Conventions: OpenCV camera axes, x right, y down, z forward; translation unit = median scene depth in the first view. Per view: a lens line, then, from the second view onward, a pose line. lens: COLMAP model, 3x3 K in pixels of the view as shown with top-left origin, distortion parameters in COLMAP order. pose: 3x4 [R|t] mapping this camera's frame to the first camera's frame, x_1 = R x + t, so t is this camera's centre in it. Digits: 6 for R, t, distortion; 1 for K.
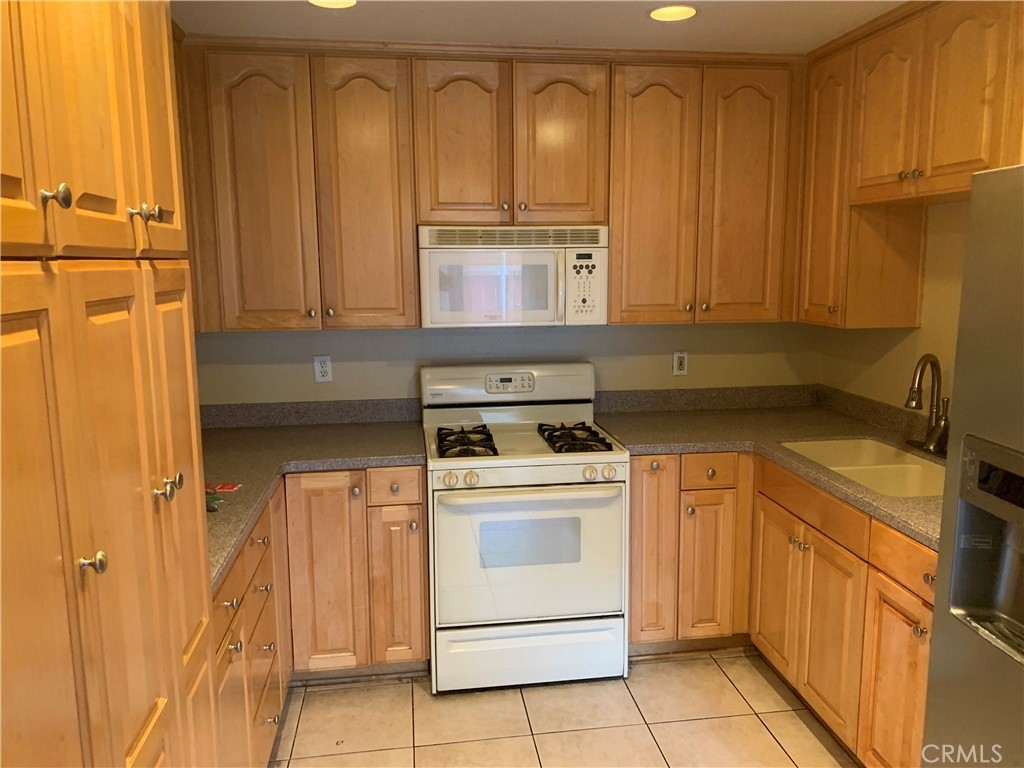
lens RADIAL K [[765.6, 0, 511.2], [0, 765.6, 373.2], [0, 0, 1]] dist [0.012294, -0.034734]
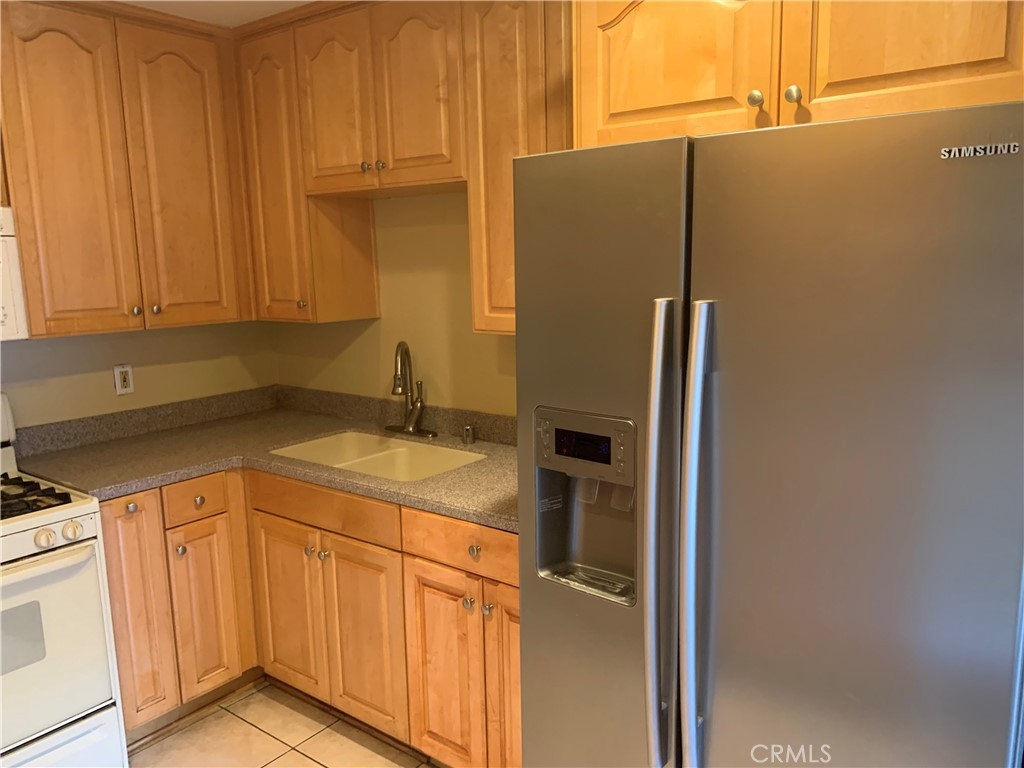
lens RADIAL K [[765.6, 0, 515.5], [0, 765.6, 384.2], [0, 0, 1]] dist [0.012294, -0.034734]
pose [[0.694127, -0.120418, 0.709709, -0.088238], [0.115207, 0.991784, 0.055600, -0.006299], [-0.710573, 0.043170, 0.702297, 0.142979]]
